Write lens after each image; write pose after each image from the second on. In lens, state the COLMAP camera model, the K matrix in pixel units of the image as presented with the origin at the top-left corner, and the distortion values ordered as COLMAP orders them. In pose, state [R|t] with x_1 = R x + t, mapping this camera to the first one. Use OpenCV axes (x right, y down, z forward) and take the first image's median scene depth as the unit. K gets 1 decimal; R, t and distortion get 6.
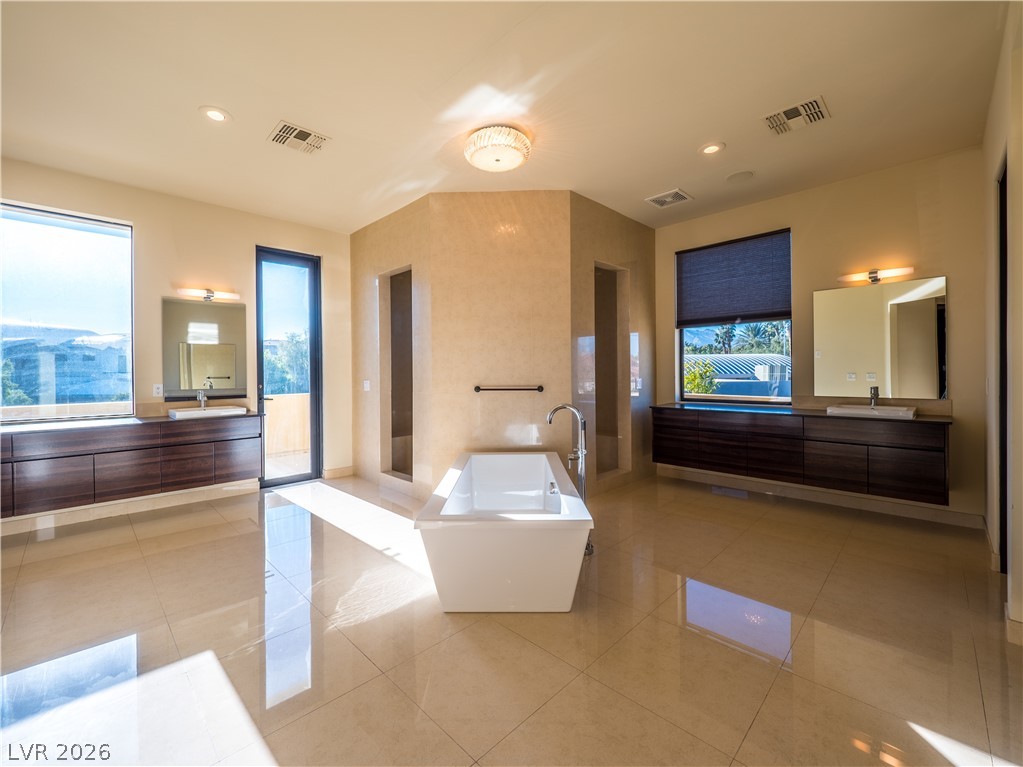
lens RADIAL K [[432.2, 0, 513.7], [0, 432.2, 376.3], [0, 0, 1]] dist [0.011770, -0.012438]
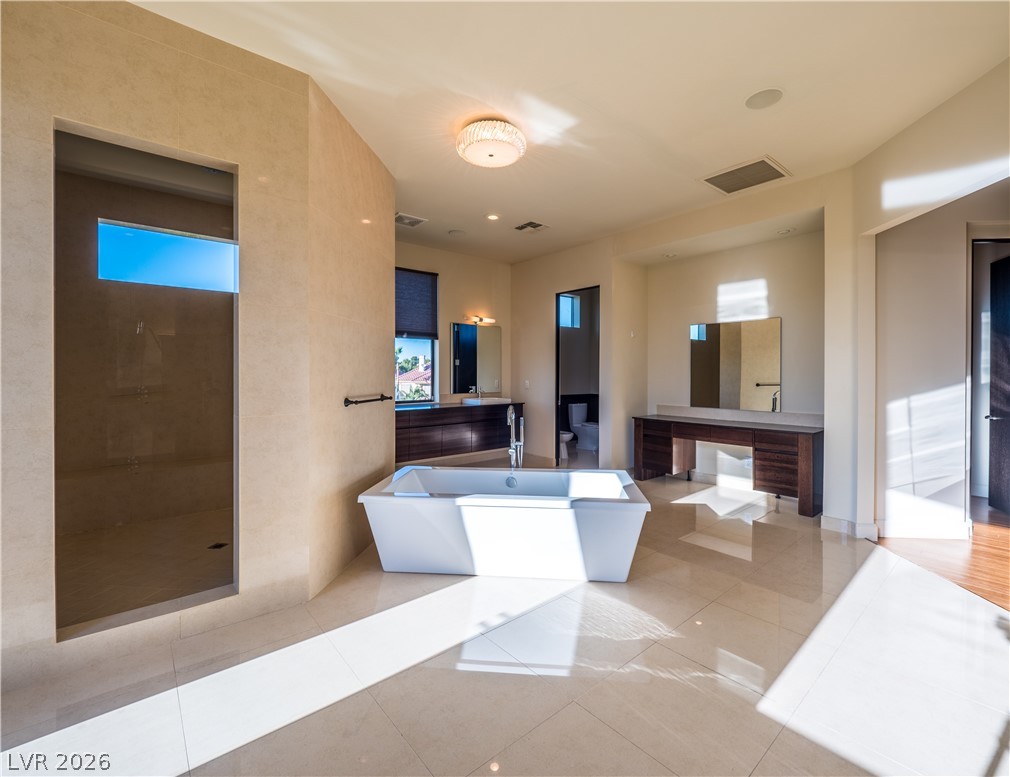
lens RADIAL K [[424.5, 0, 514.4], [0, 424.5, 385.7], [0, 0, 1]] dist [0.000928, 0.000156]
pose [[0.095695, -0.020931, 0.995191, -0.972068], [0.012952, 0.999720, 0.019781, -0.010531], [-0.995326, 0.010997, 0.095939, 0.868239]]
